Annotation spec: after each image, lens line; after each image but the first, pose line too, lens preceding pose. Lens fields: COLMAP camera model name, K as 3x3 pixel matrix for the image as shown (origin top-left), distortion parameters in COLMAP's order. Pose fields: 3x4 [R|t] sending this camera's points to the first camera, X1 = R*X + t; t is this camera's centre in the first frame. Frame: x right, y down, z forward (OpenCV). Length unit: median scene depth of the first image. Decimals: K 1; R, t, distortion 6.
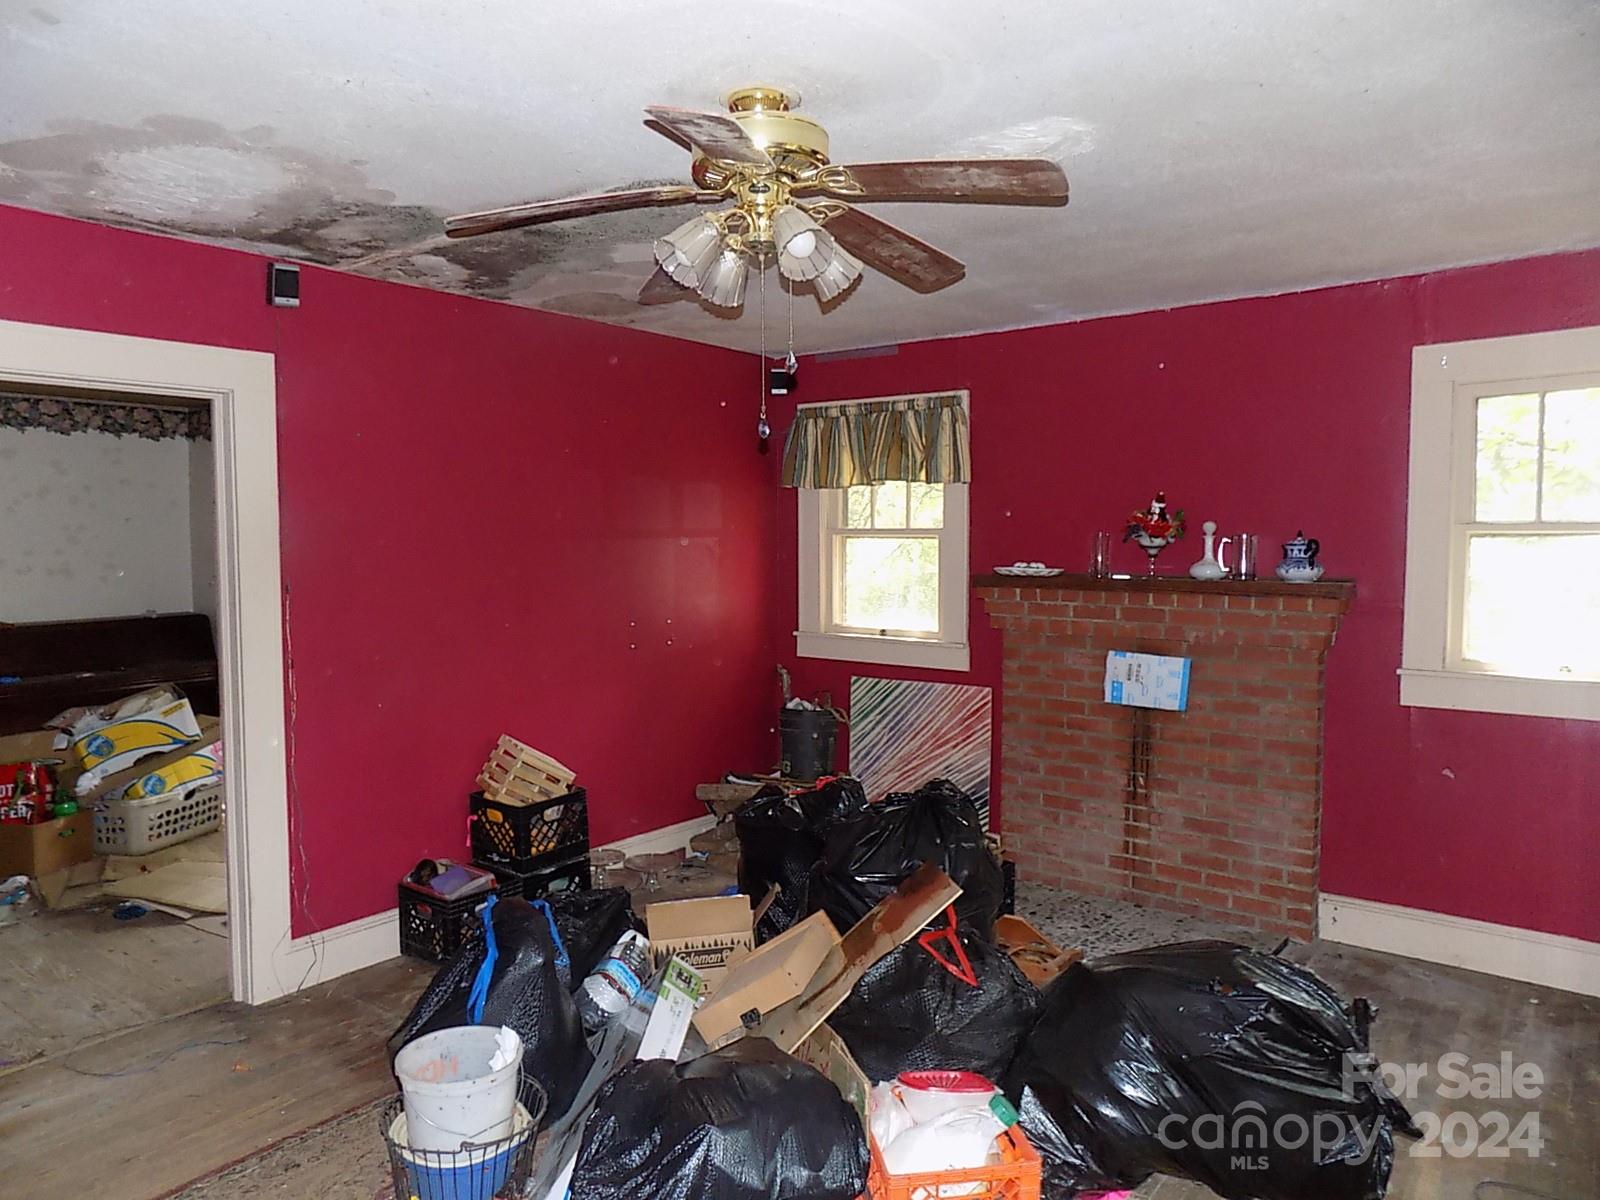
lens RADIAL K [[992.3, 0, 803.2], [0, 992.3, 595.3], [0, 0, 1]] dist [-0.031429, 0.006462]
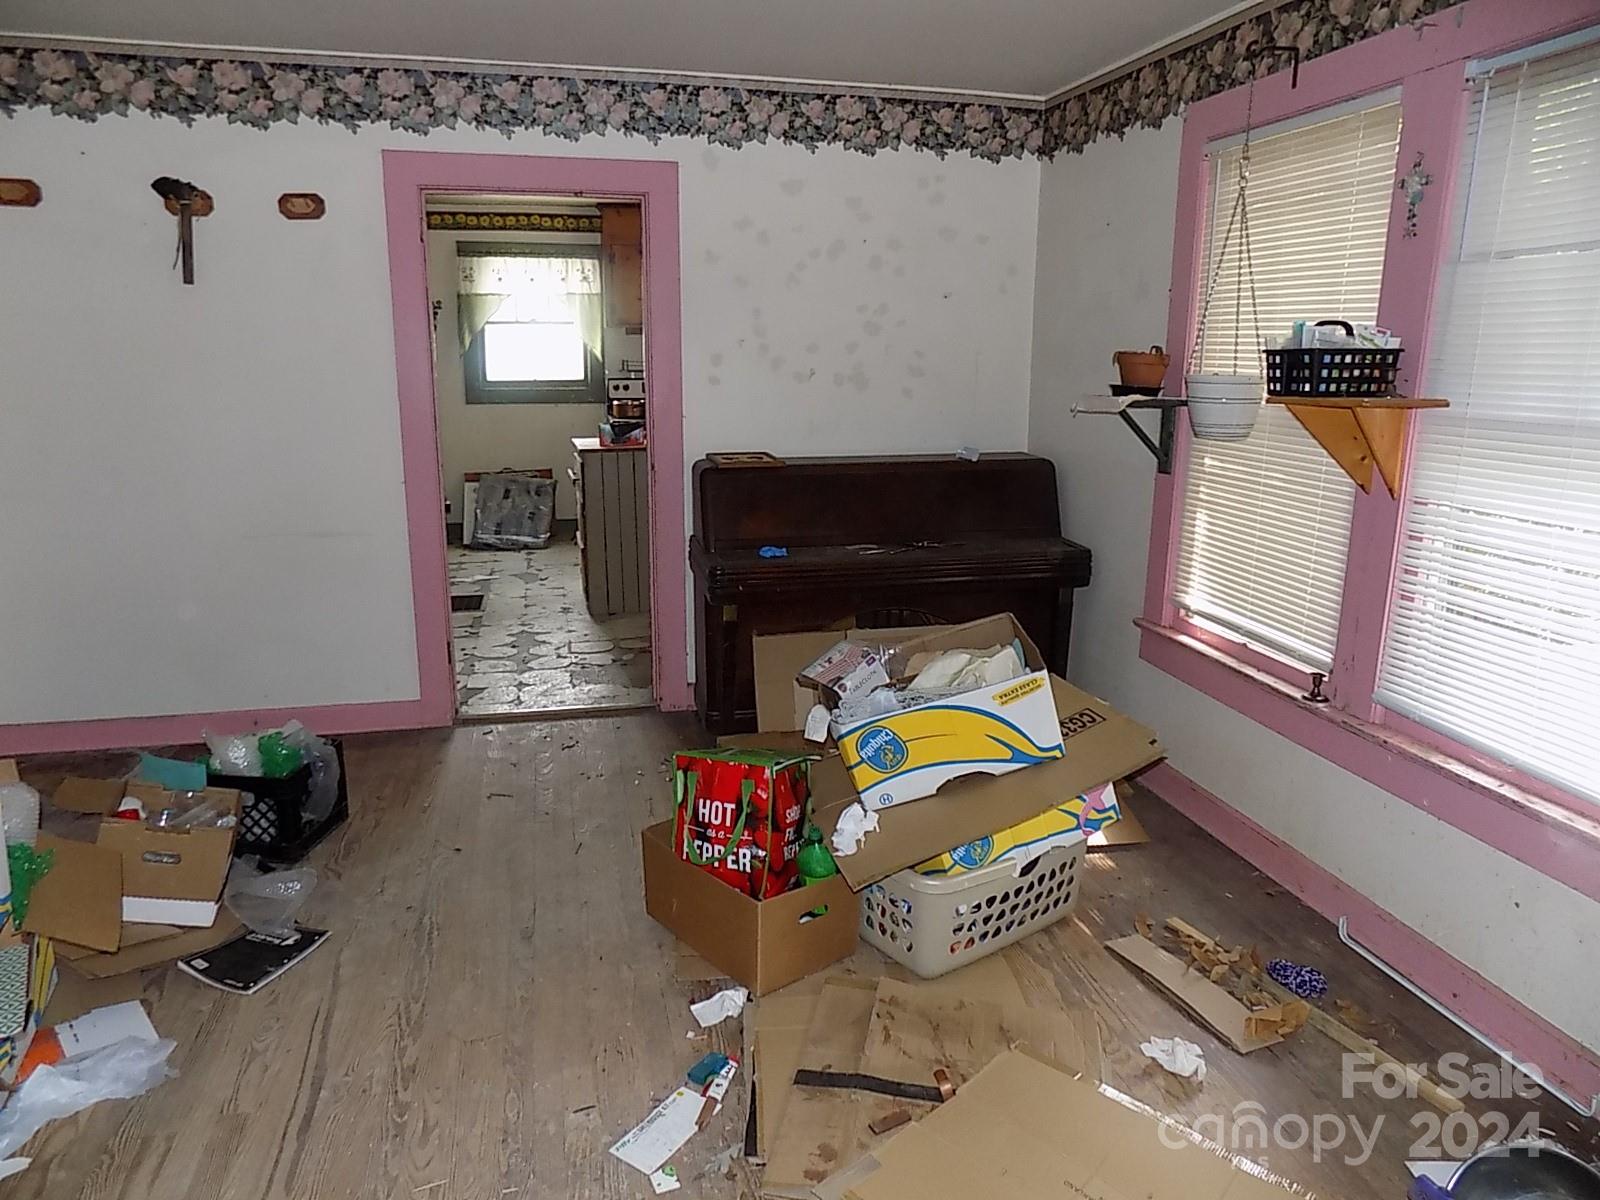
lens RADIAL K [[1065.5, 0, 800.3], [0, 1065.5, 605.0], [0, 0, 1]] dist [-0.050608, 0.002049]
pose [[0.753616, 0.158899, -0.637820, -0.406936], [-0.045169, 0.980566, 0.190917, -0.013598], [0.655761, -0.115068, 0.746148, 0.563517]]
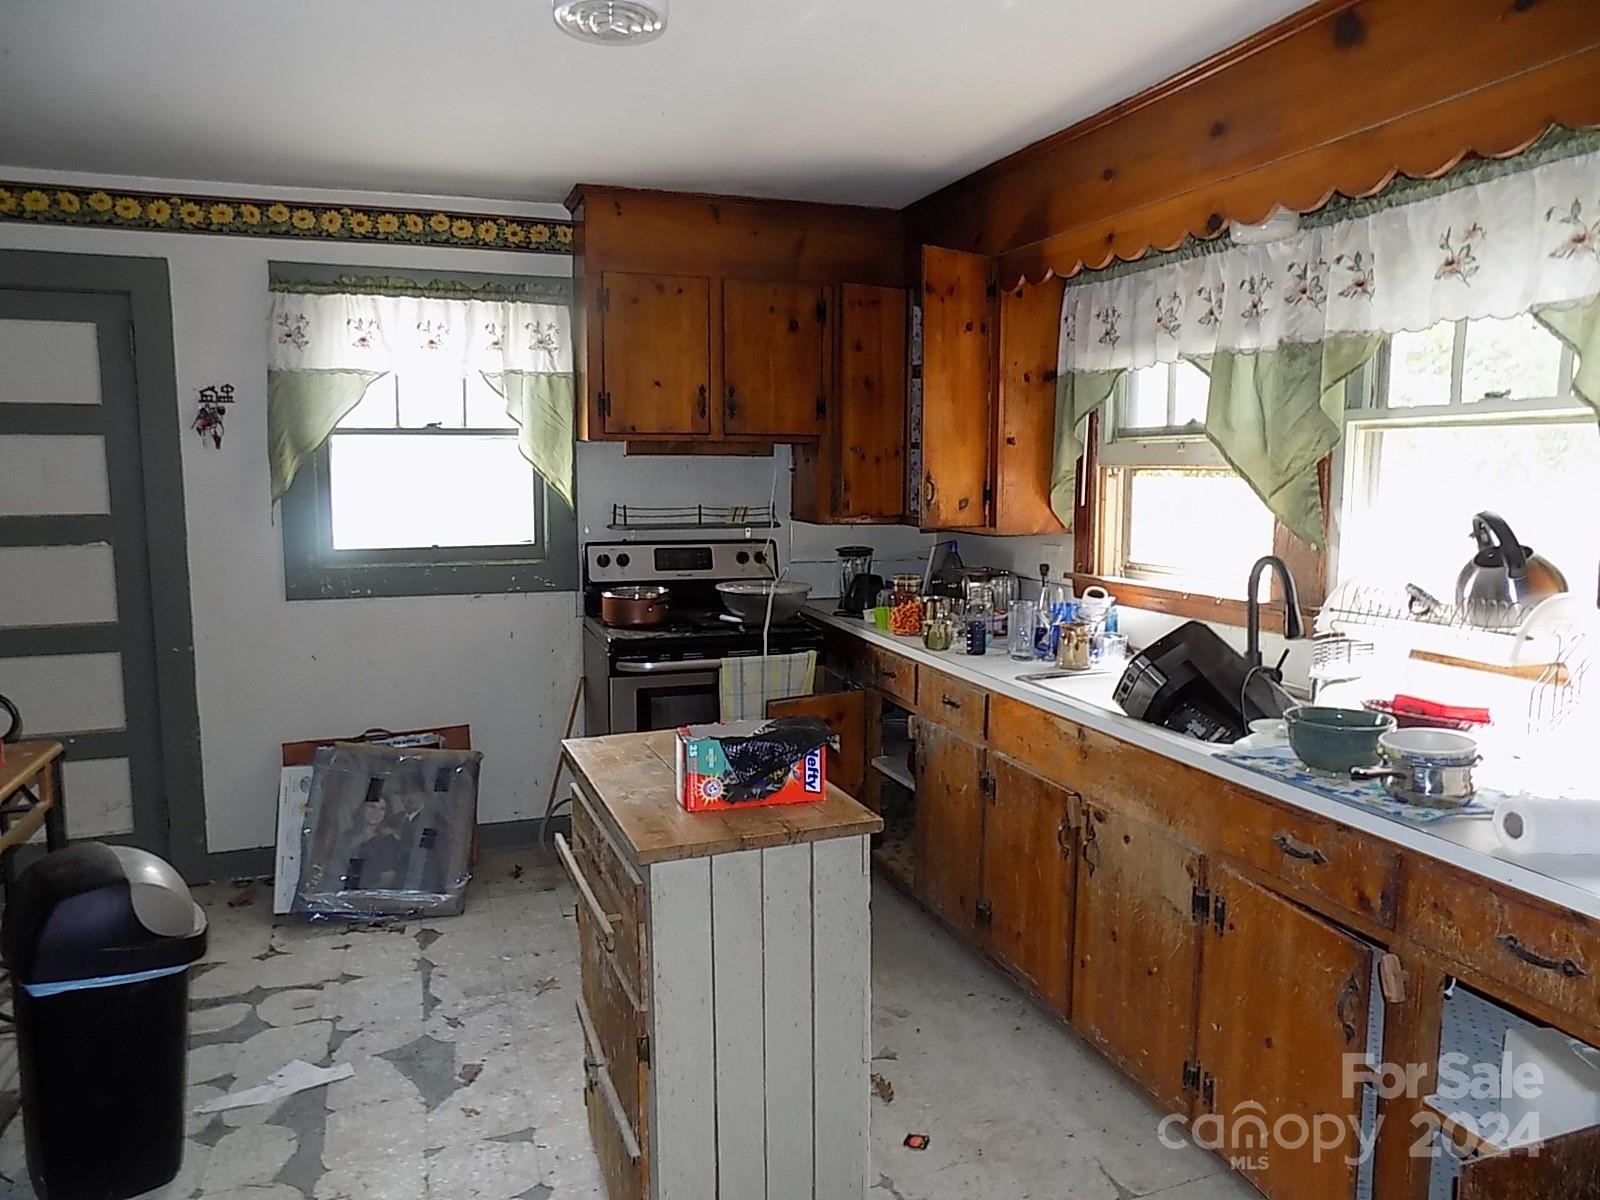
lens RADIAL K [[1065.5, 0, 798.9], [0, 1065.5, 595.1], [0, 0, 1]] dist [-0.050608, 0.002049]
pose [[0.823725, 0.075115, -0.561992, -0.745977], [-0.037300, 0.996218, 0.078481, -0.035136], [0.565762, -0.043685, 0.823411, 0.790372]]
